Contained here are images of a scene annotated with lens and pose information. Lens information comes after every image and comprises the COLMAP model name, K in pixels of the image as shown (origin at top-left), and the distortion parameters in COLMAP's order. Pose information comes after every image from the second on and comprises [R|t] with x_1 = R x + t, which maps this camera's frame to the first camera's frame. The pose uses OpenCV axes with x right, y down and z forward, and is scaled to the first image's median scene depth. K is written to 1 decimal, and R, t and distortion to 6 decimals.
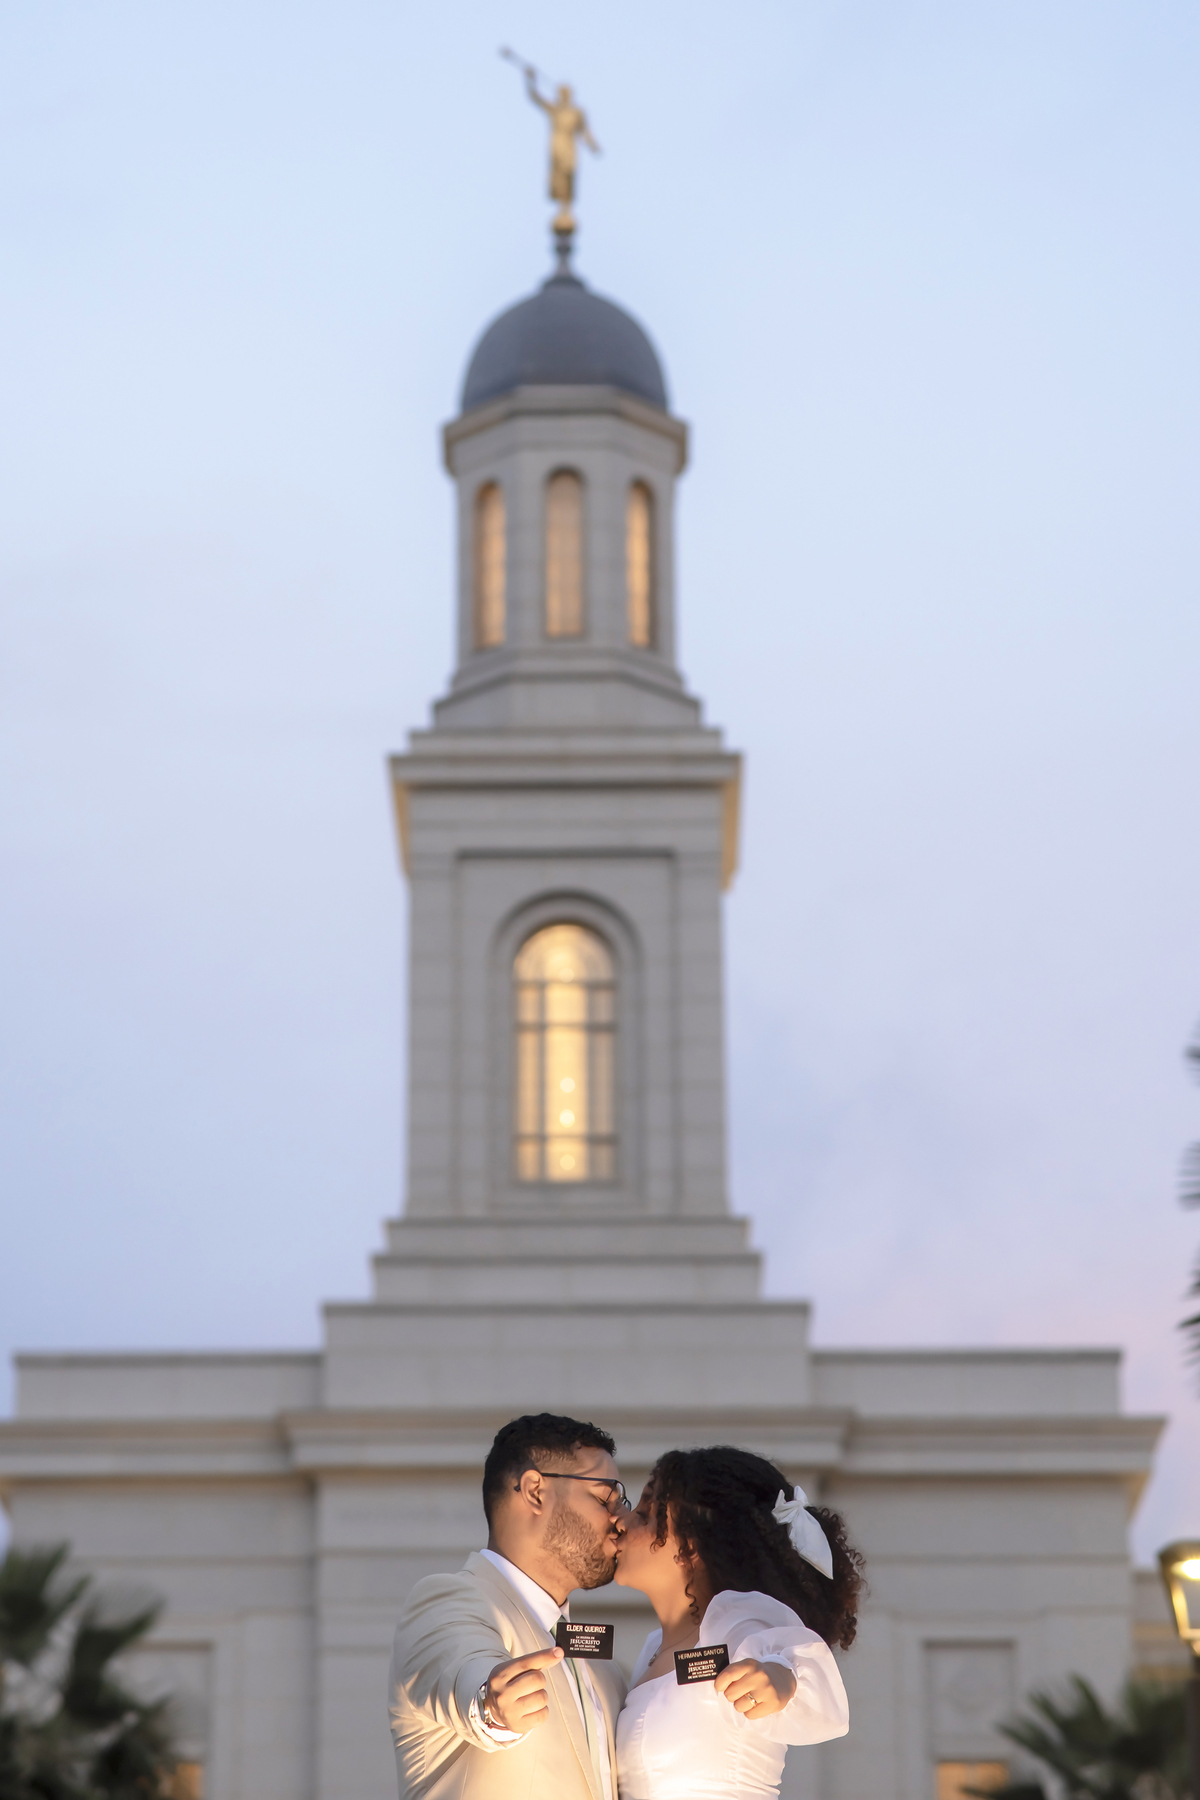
lens RADIAL K [[5069.0, 0, 533.8], [0, 5069.0, 828.1], [0, 0, 1]] dist [0.056575, 0.000000]
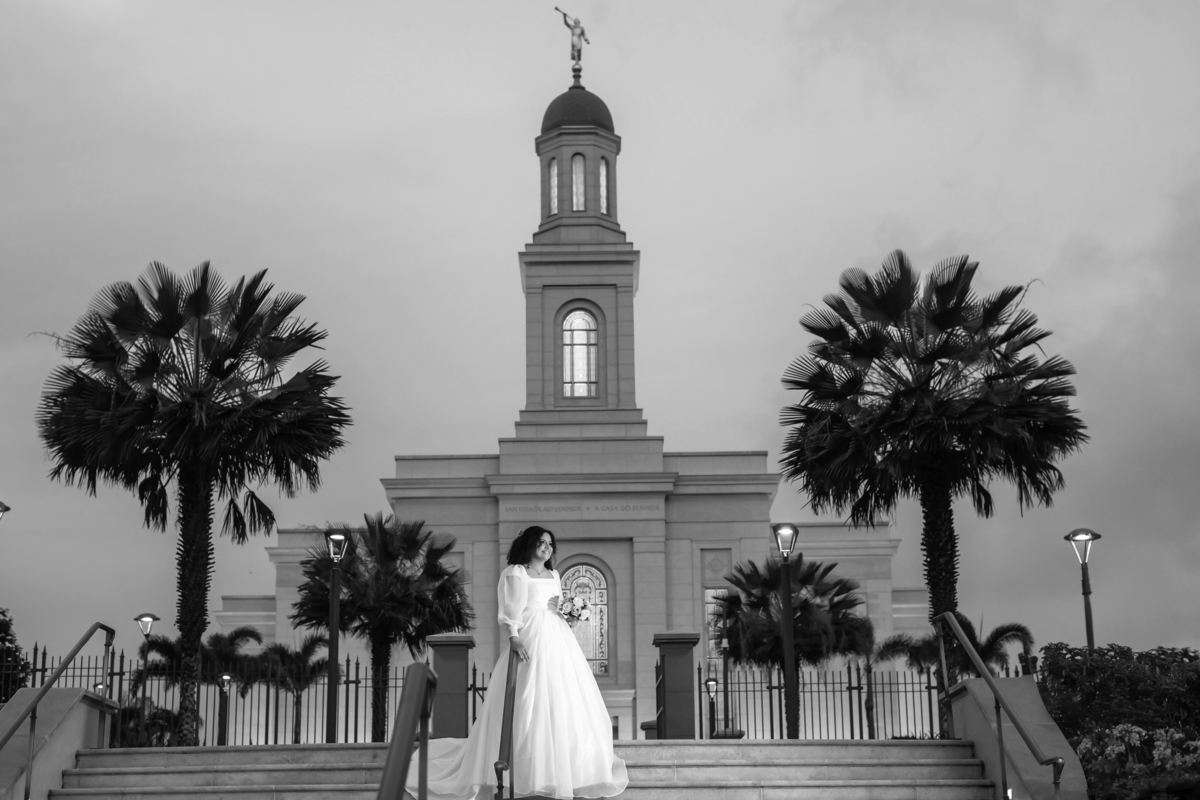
lens RADIAL K [[2357.6, 0, 562.9], [0, 2357.6, 387.3], [0, 0, 1]] dist [-0.104765, 0.000000]
pose [[0.999699, -0.007629, 0.023307, -0.035835], [0.005270, 0.995011, 0.099628, -0.073026], [-0.023951, -0.099475, 0.994752, -0.369831]]
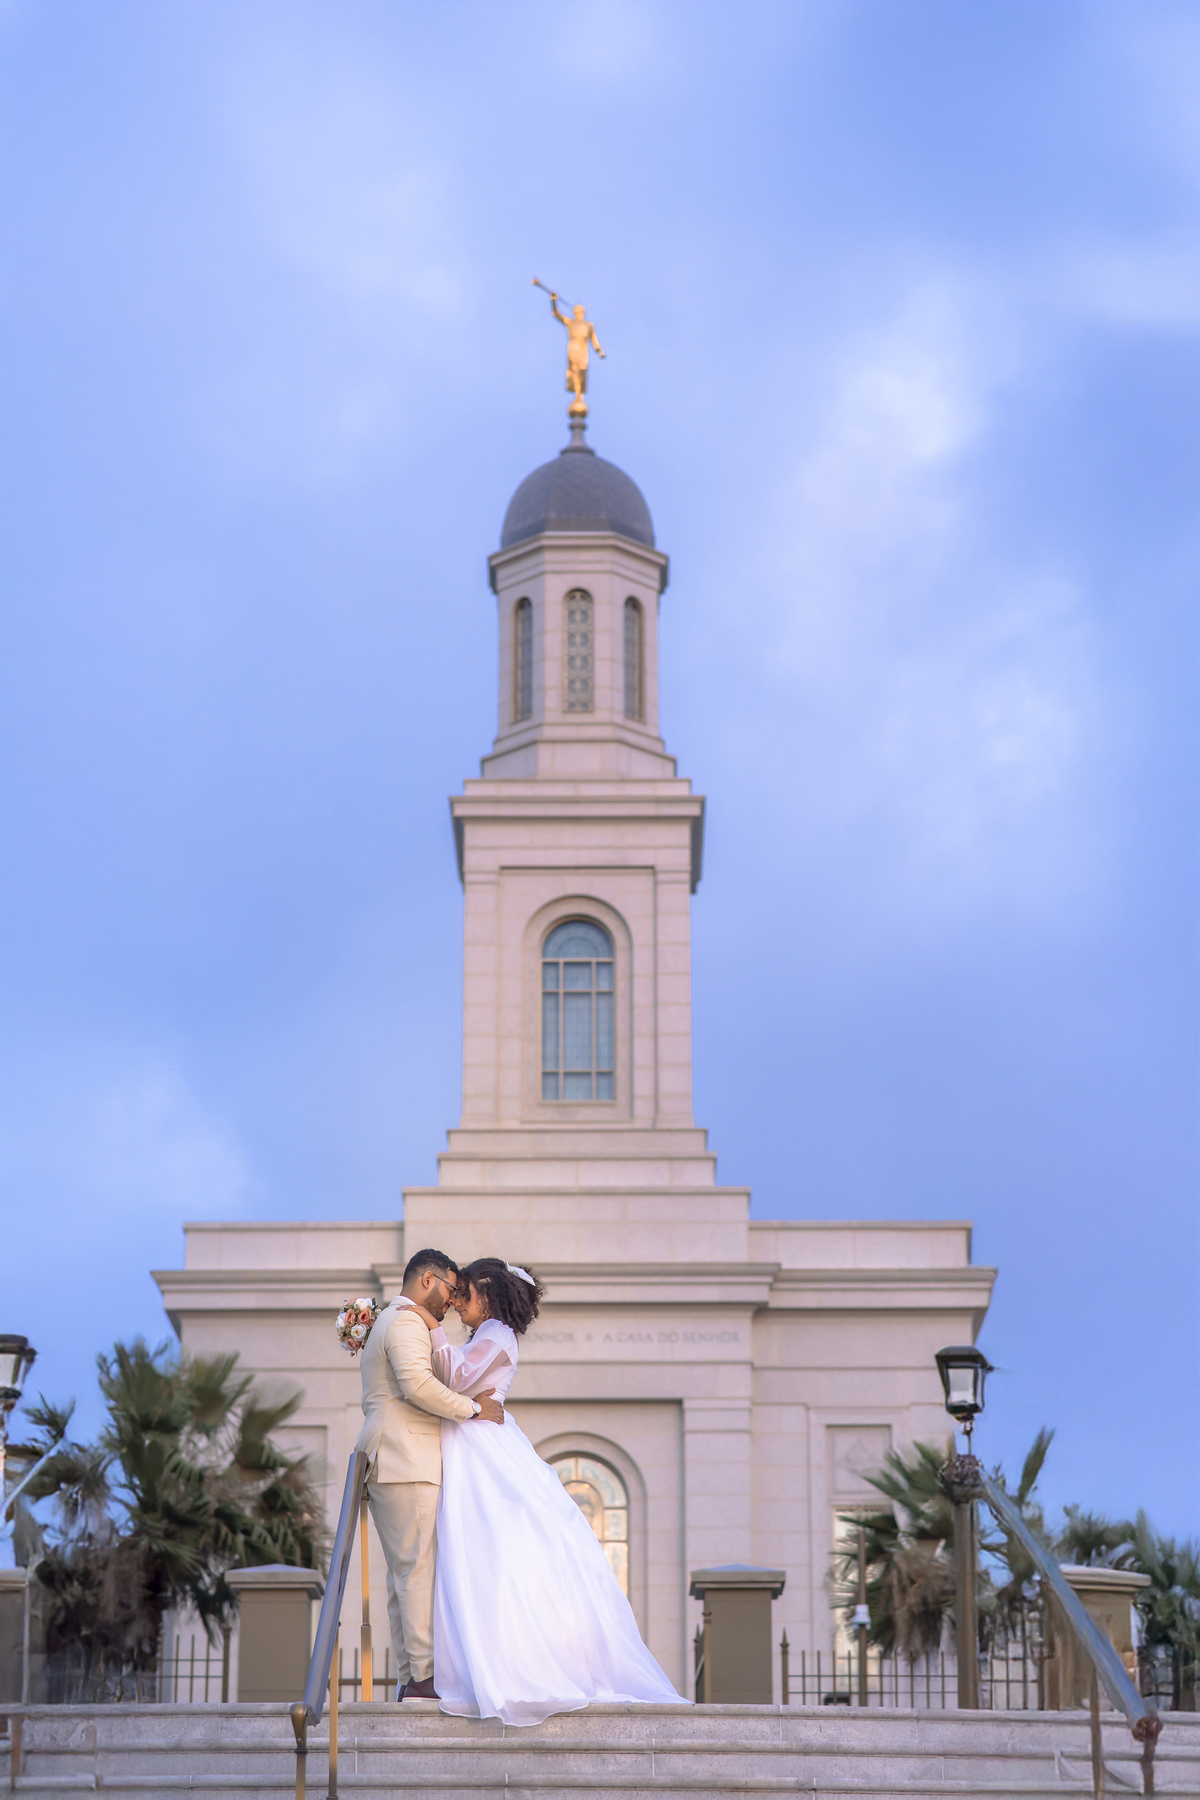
lens RADIAL K [[5868.3, 0, 648.9], [0, 5868.3, 972.0], [0, 0, 1]] dist [0.146167, 0.000000]
pose [[0.999874, 0.002648, 0.015652, 0.000624], [-0.003682, 0.997784, 0.066430, -0.074347], [-0.015441, -0.066479, 0.997668, -0.619500]]
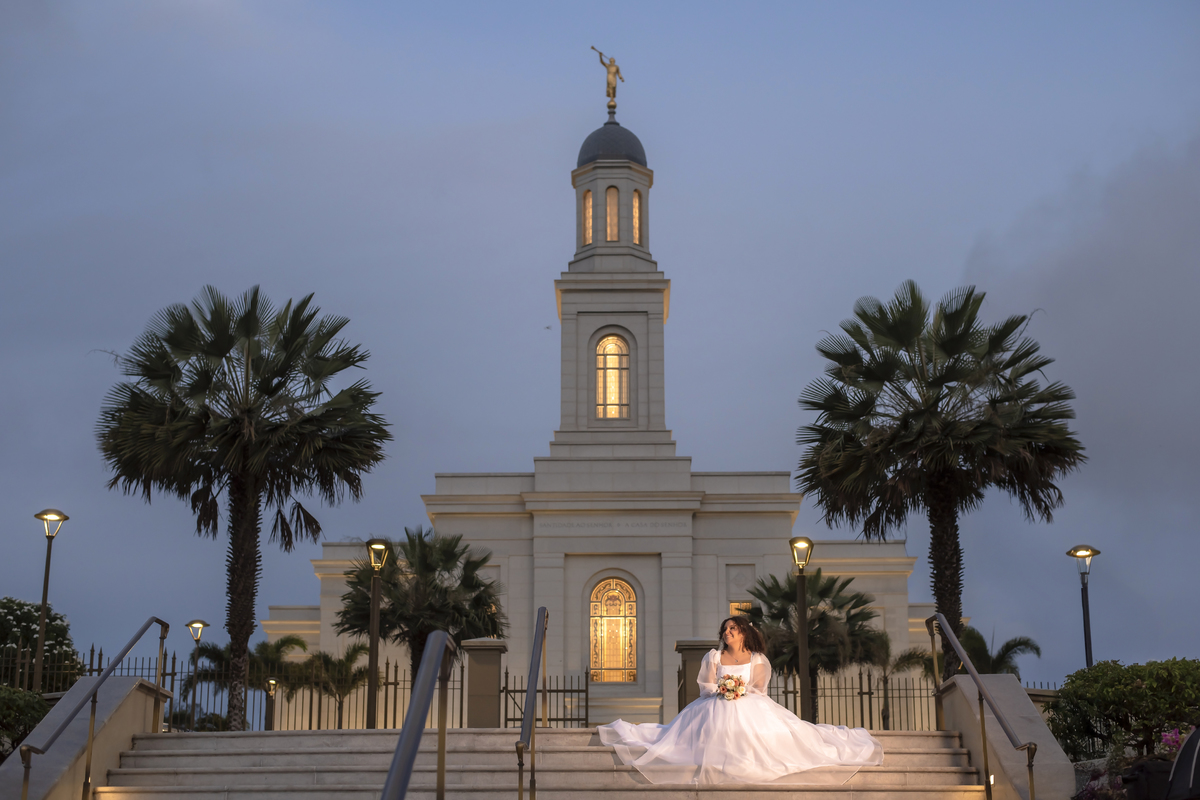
lens RADIAL K [[2357.6, 0, 617.0], [0, 2357.6, 418.0], [0, 0, 1]] dist [-0.104765, 0.000000]
pose [[0.999675, 0.000385, 0.025474, -0.027628], [-0.002910, 0.995067, 0.099159, -0.073604], [-0.025310, -0.099201, 0.994745, -0.436054]]
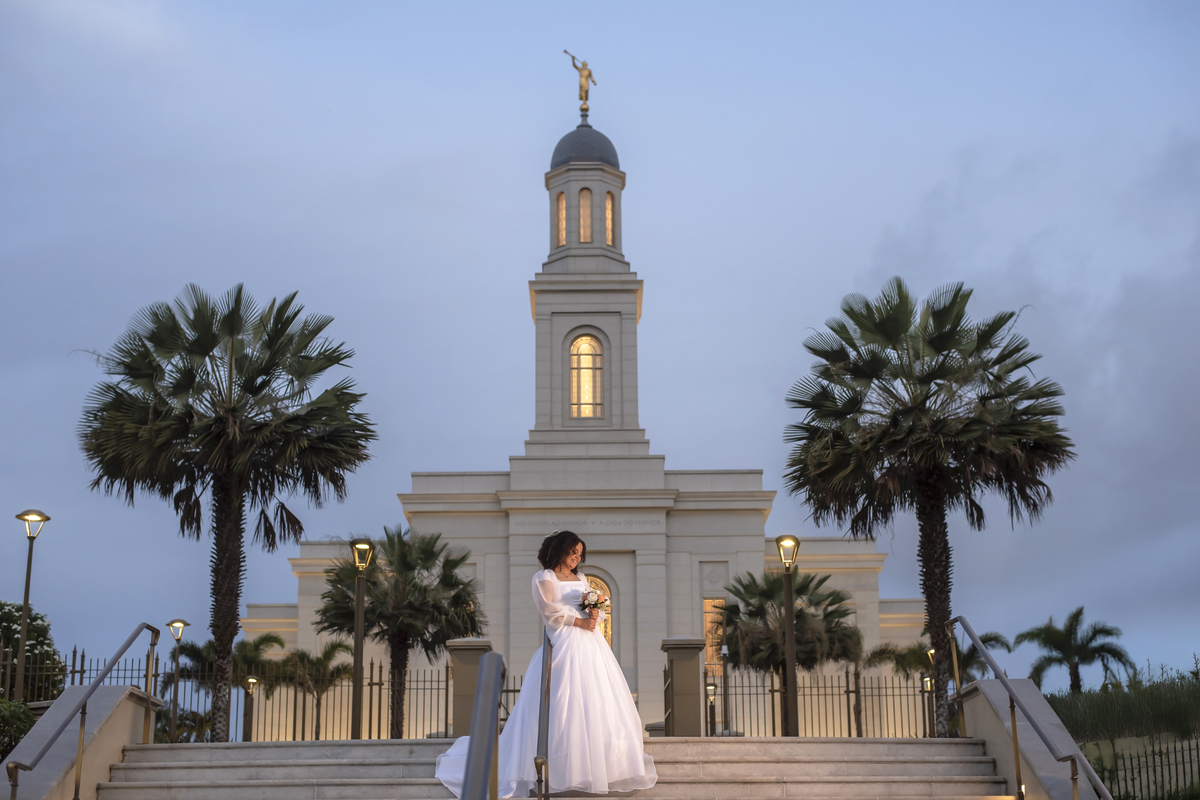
lens RADIAL K [[2171.6, 0, 560.4], [0, 2171.6, 426.0], [0, 0, 1]] dist [-0.103693, 0.000000]
pose [[0.999462, -0.002609, 0.032703, -0.053600], [-0.000725, 0.994830, 0.101552, -0.061676], [-0.032799, -0.101521, 0.994293, -0.337916]]
